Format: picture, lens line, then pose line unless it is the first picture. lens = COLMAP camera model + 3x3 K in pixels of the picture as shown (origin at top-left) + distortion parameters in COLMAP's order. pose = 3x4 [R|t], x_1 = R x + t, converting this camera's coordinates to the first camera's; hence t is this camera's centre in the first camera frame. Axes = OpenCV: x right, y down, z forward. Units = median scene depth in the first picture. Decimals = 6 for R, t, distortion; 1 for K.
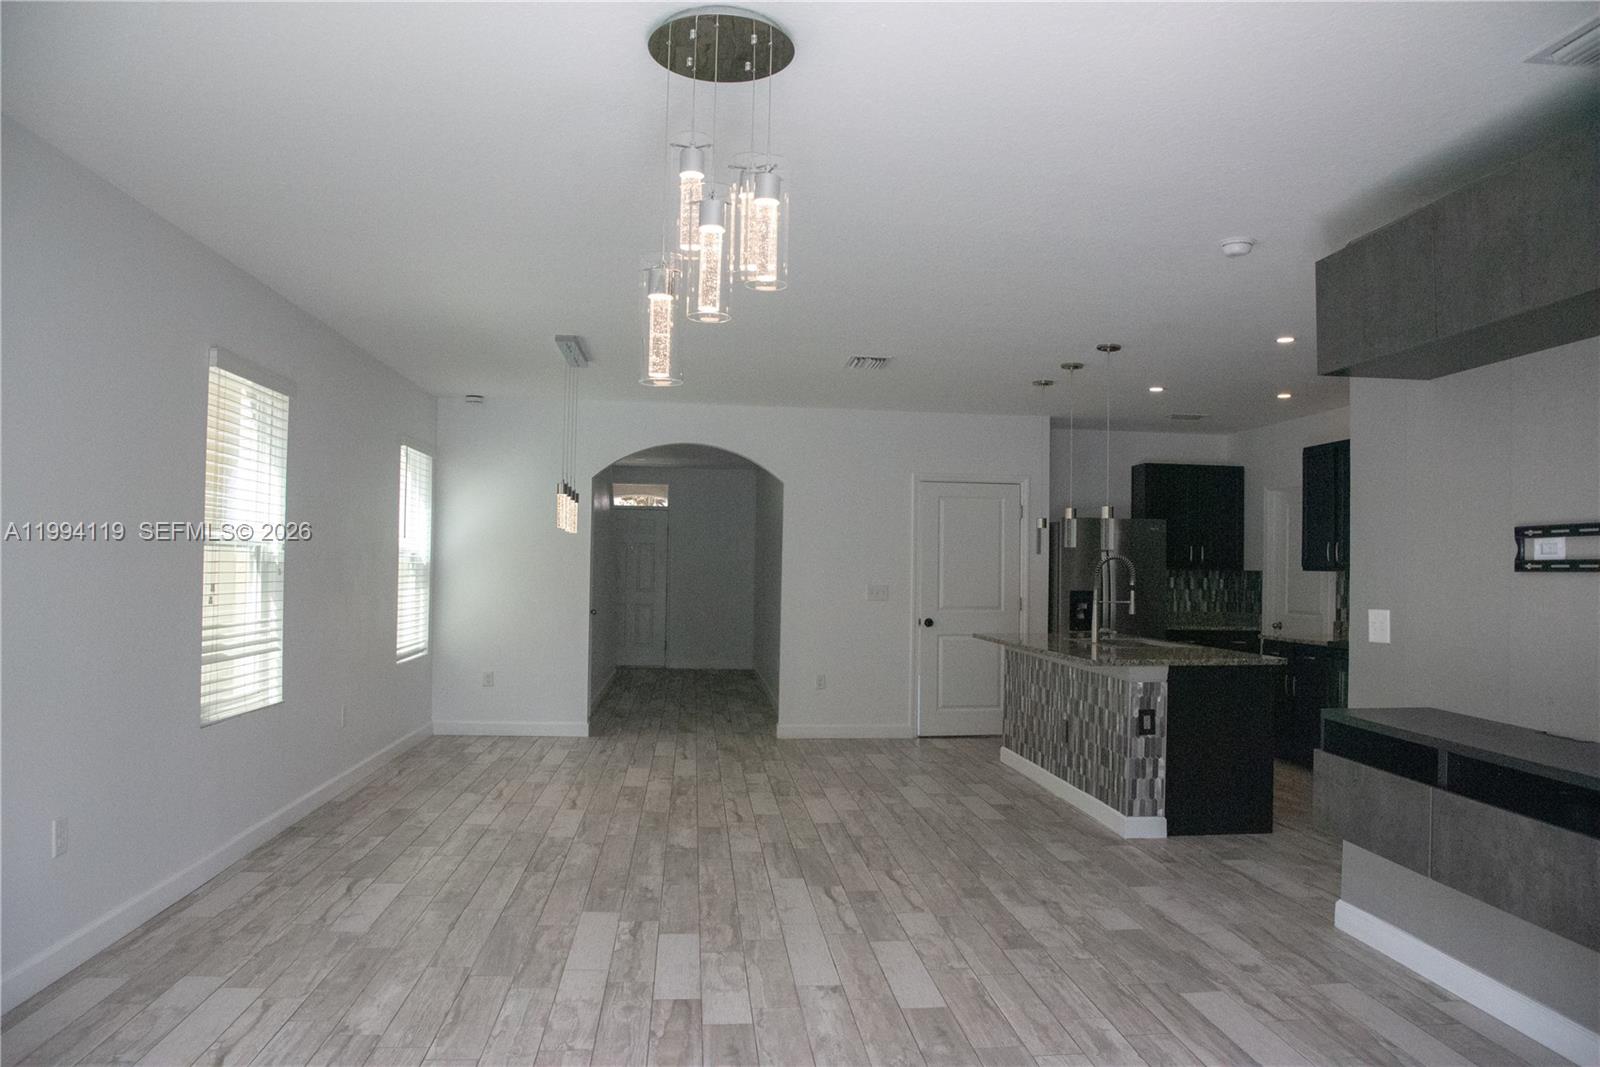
lens RADIAL K [[1096.6, 0, 804.3], [0, 1096.6, 540.1], [0, 0, 1]] dist [-0.111339, 0.055457]
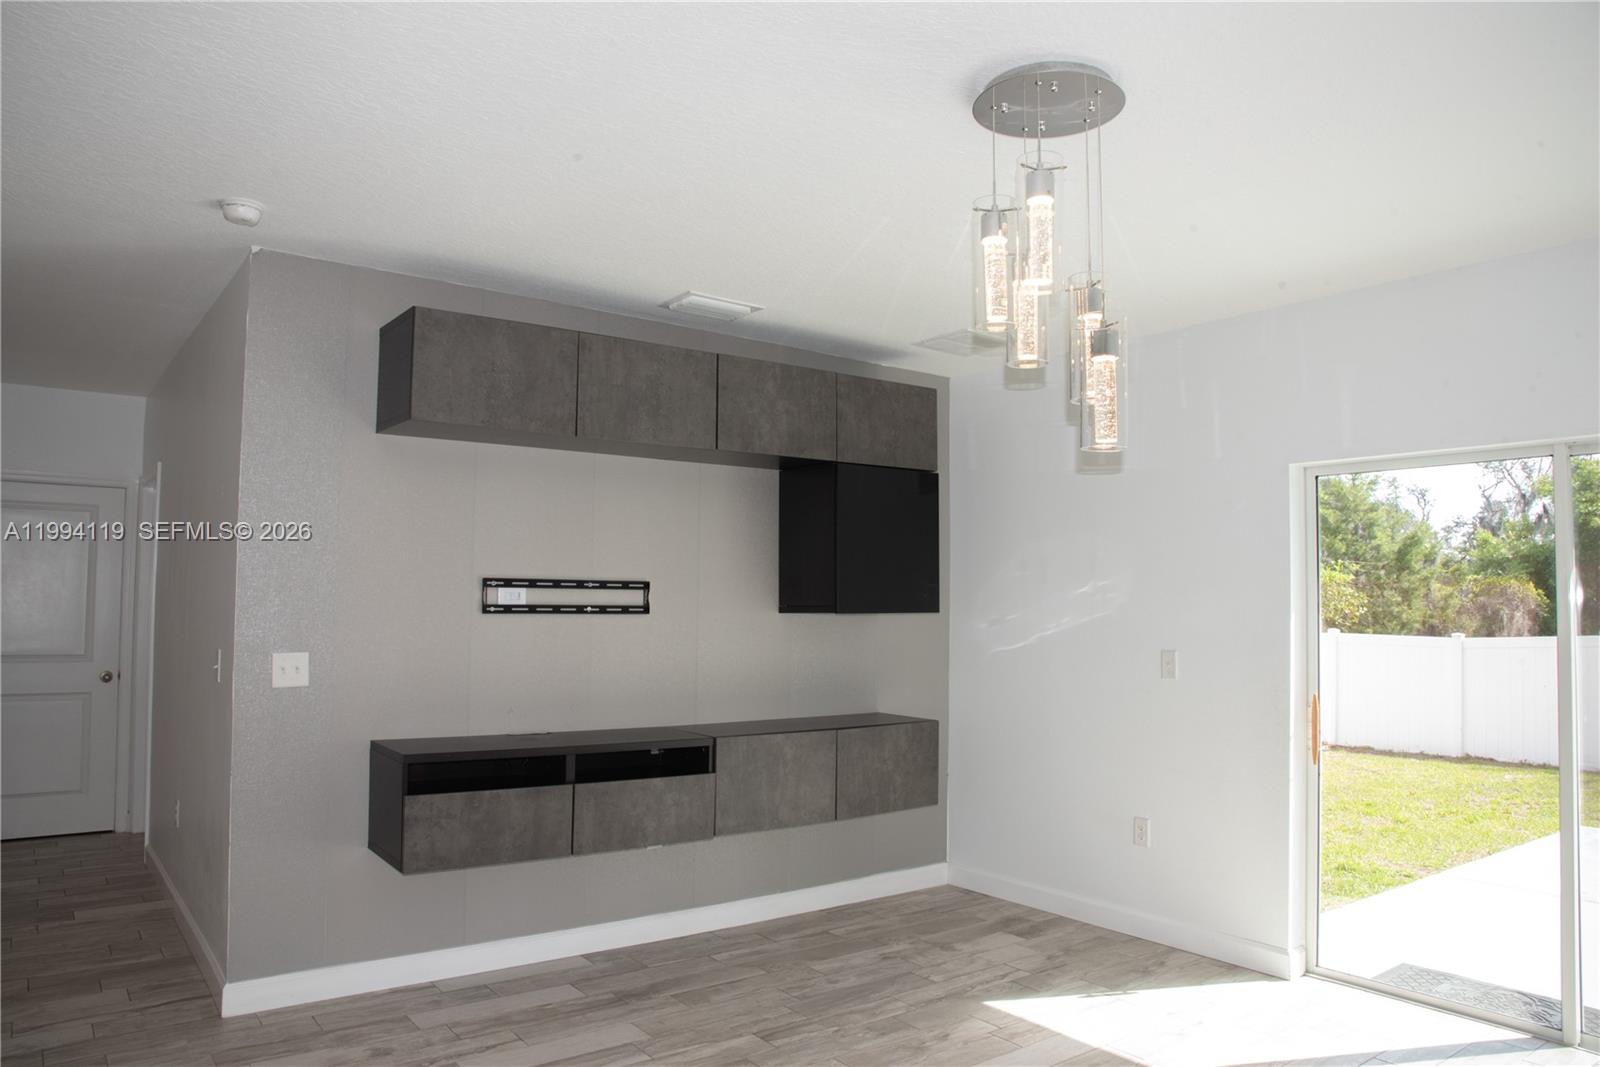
lens RADIAL K [[1096.6, 0, 779.5], [0, 1096.6, 539.0], [0, 0, 1]] dist [-0.111339, 0.055457]
pose [[-0.516242, 0.028380, 0.855972, -0.483438], [-0.038754, 0.997653, -0.056451, 0.000394], [-0.855566, -0.062315, -0.513930, 1.055252]]
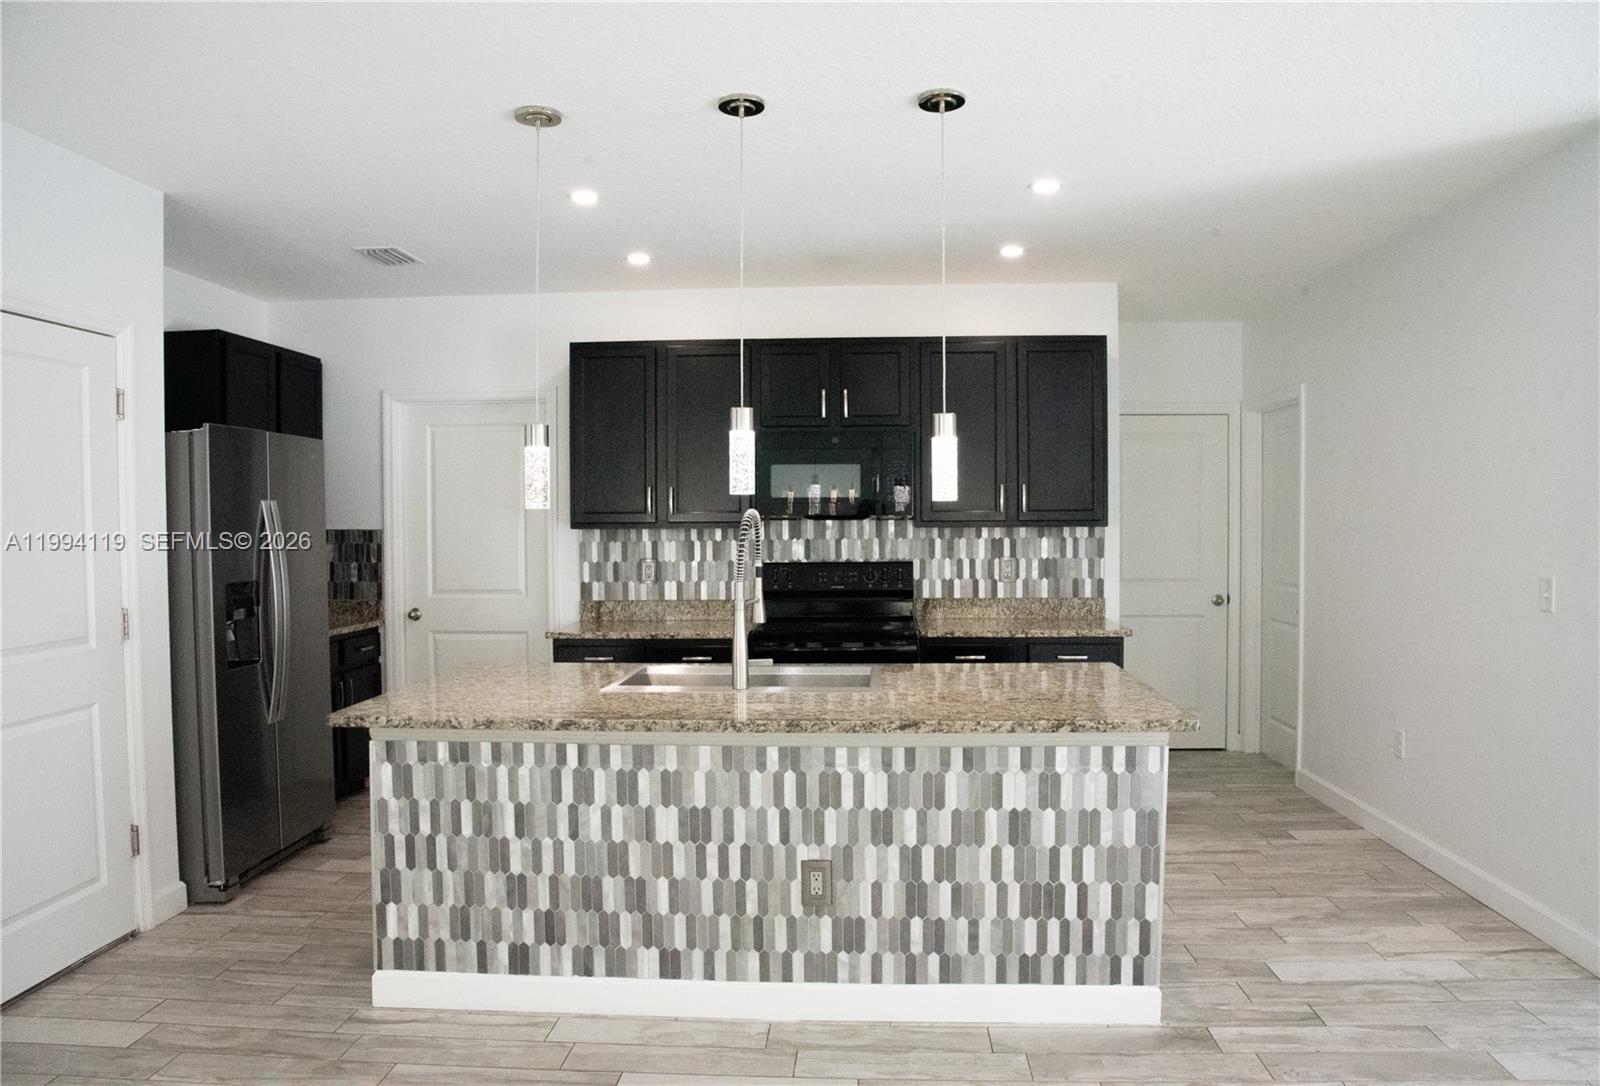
lens RADIAL K [[1100.6, 0, 796.5], [0, 1100.6, 554.1], [0, 0, 1]] dist [-0.087841, 0.017520]
pose [[0.161270, -0.047899, 0.985747, -0.350557], [-0.016771, 0.998544, 0.051265, 0.012254], [-0.986768, -0.024800, 0.160232, 1.451374]]
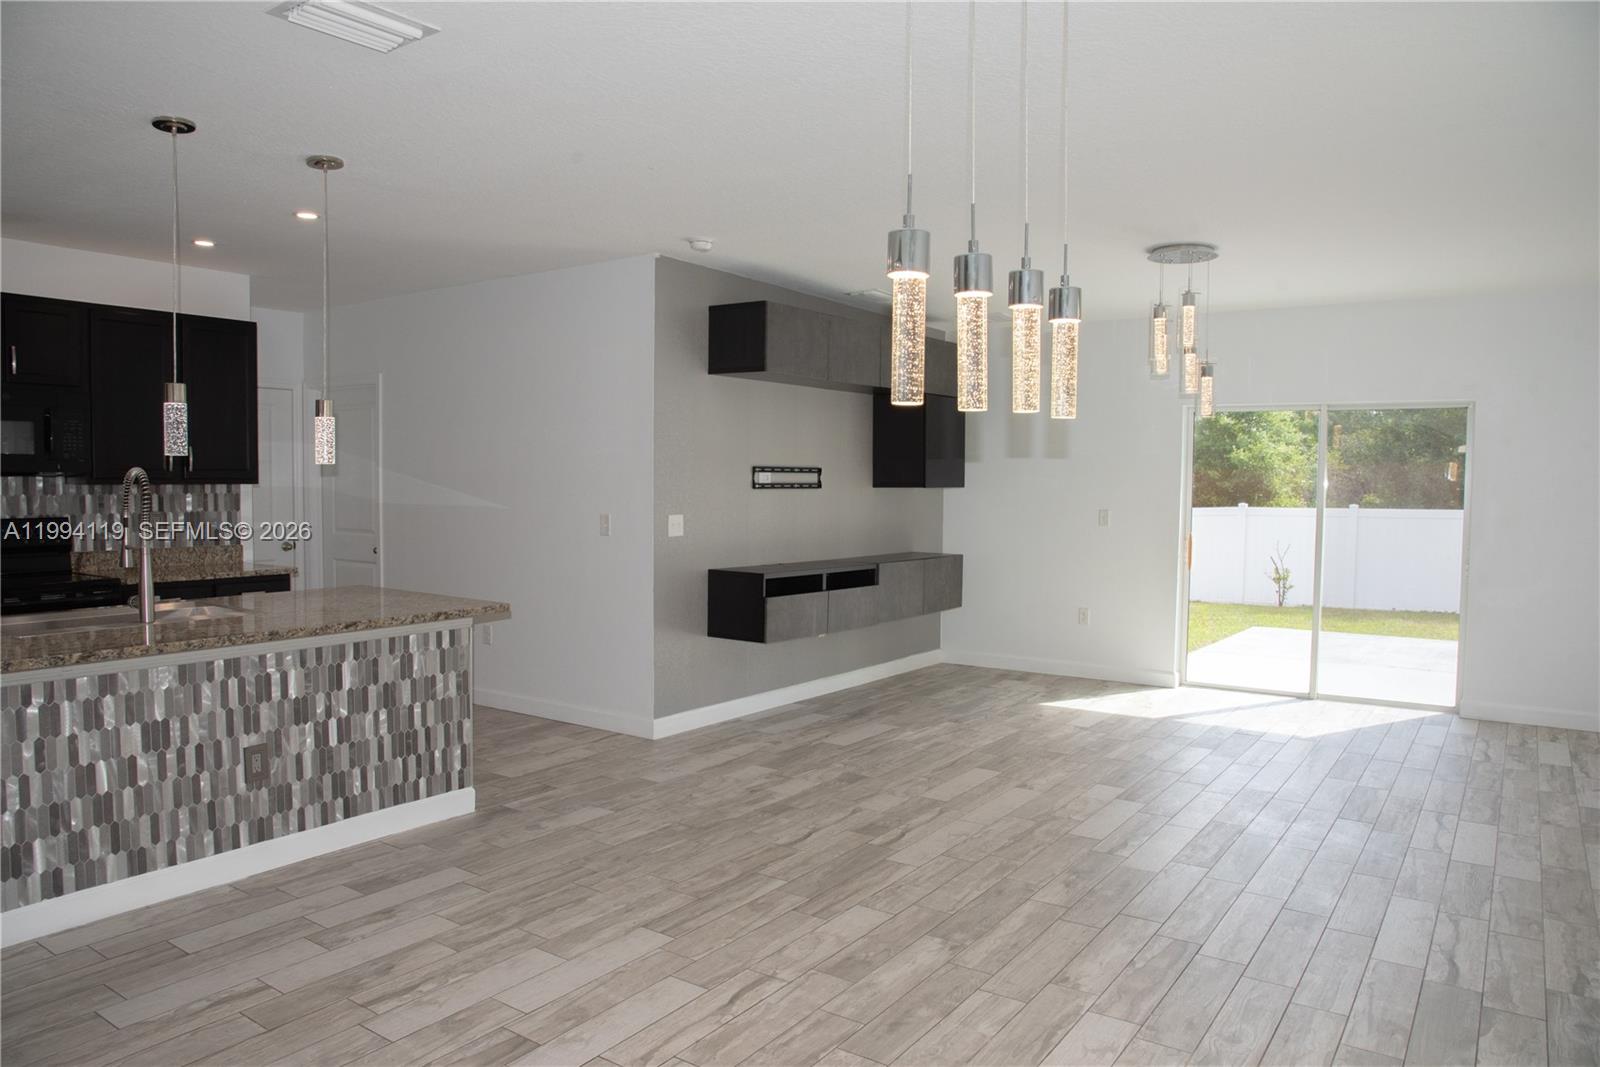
lens RADIAL K [[1096.6, 0, 794.2], [0, 1096.6, 531.6], [0, 0, 1]] dist [-0.111339, 0.055457]
pose [[-0.758991, -0.053517, 0.648898, -0.565825], [-0.037021, 0.998551, 0.039051, 0.020463], [-0.650048, 0.005617, -0.759873, 1.946906]]
